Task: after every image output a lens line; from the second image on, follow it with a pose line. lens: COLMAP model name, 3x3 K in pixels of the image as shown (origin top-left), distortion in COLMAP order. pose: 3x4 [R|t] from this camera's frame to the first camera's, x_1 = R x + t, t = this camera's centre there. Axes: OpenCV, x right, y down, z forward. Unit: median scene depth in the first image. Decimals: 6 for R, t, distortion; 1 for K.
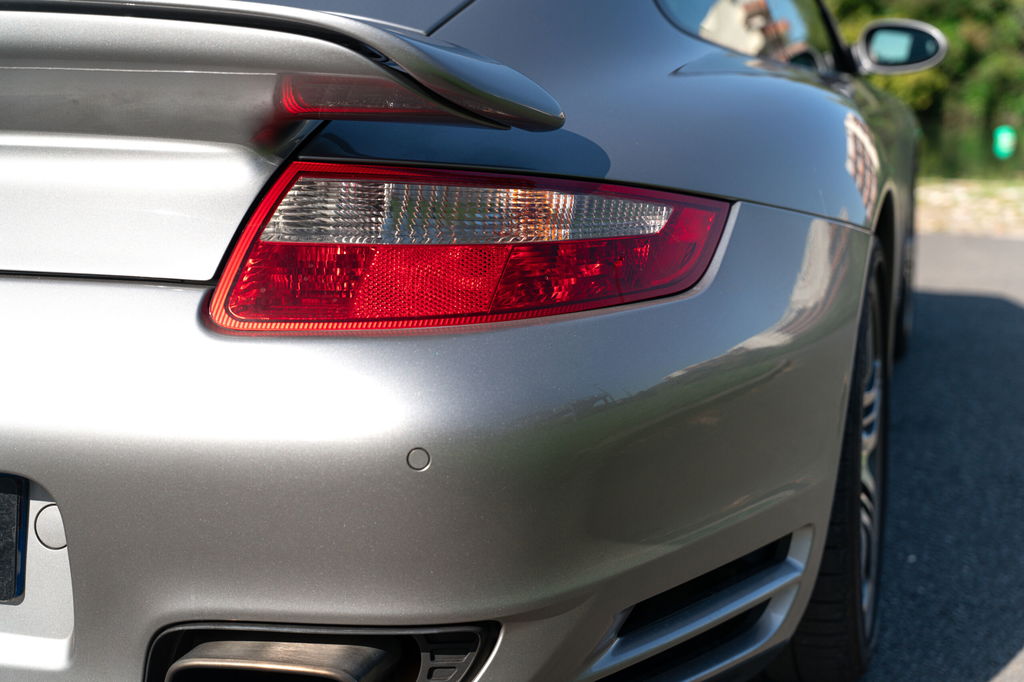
lens RADIAL K [[1566.0, 0, 512.0], [0, 1566.0, 341.0], [0, 0, 1]] dist [-0.024685, -0.018806]
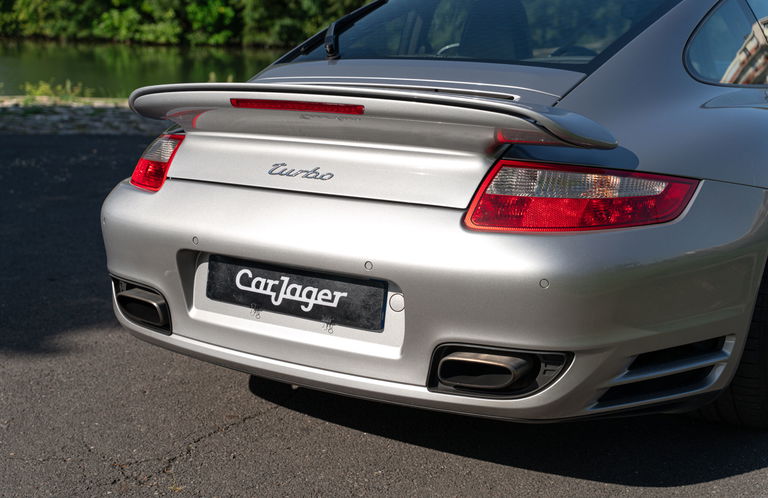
lens RADIAL K [[1046.2, 0, 384.0], [0, 1046.2, 249.0], [0, 0, 1]] dist [0.046605, 0.014322]
pose [[0.972948, 0.058152, -0.223585, 0.056889], [-0.054243, 0.998249, 0.023592, -0.006117], [0.224566, -0.010826, 0.974399, -0.635697]]
